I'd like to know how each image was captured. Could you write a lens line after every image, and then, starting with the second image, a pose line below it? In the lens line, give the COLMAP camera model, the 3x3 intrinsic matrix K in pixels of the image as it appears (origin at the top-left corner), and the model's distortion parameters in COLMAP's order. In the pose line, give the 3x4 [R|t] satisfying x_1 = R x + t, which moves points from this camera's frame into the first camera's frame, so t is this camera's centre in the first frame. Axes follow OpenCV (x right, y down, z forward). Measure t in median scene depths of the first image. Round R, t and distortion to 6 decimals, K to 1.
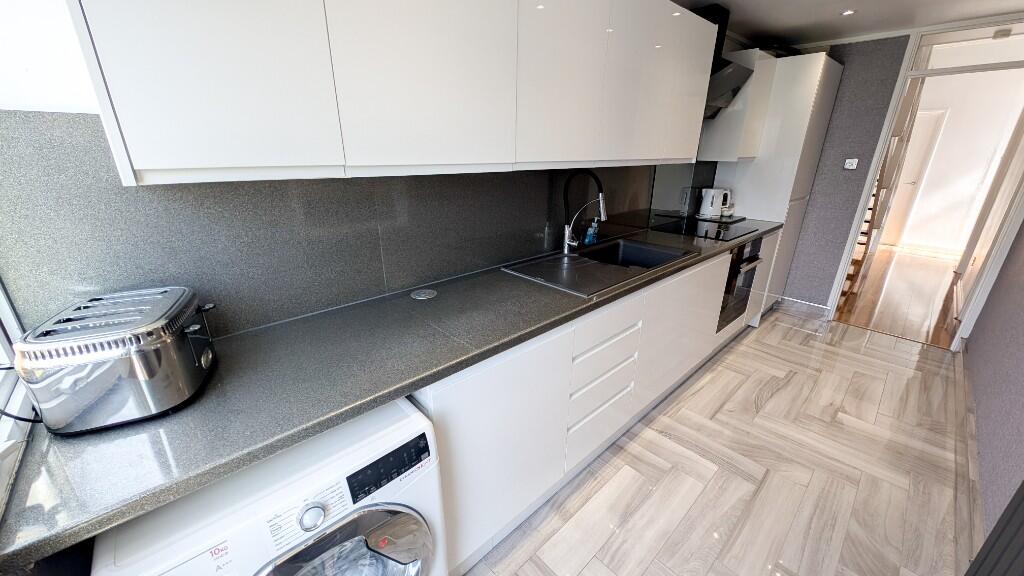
lens RADIAL K [[382.2, 0, 510.2], [0, 382.2, 285.3], [0, 0, 1]] dist [0.002403, -0.001346]
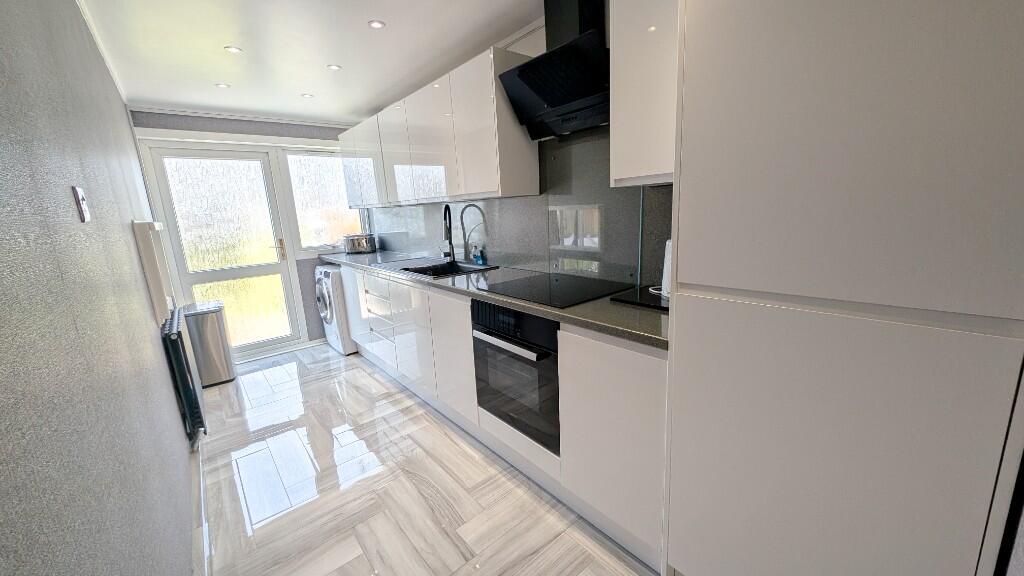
lens RADIAL K [[382.2, 0, 511.2], [0, 382.2, 288.6], [0, 0, 1]] dist [0.002403, -0.001346]
pose [[-0.044311, 0.204071, -0.977953, 1.396819], [-0.287261, 0.934970, 0.208117, -0.308970], [0.956827, 0.290149, 0.017192, 1.094469]]
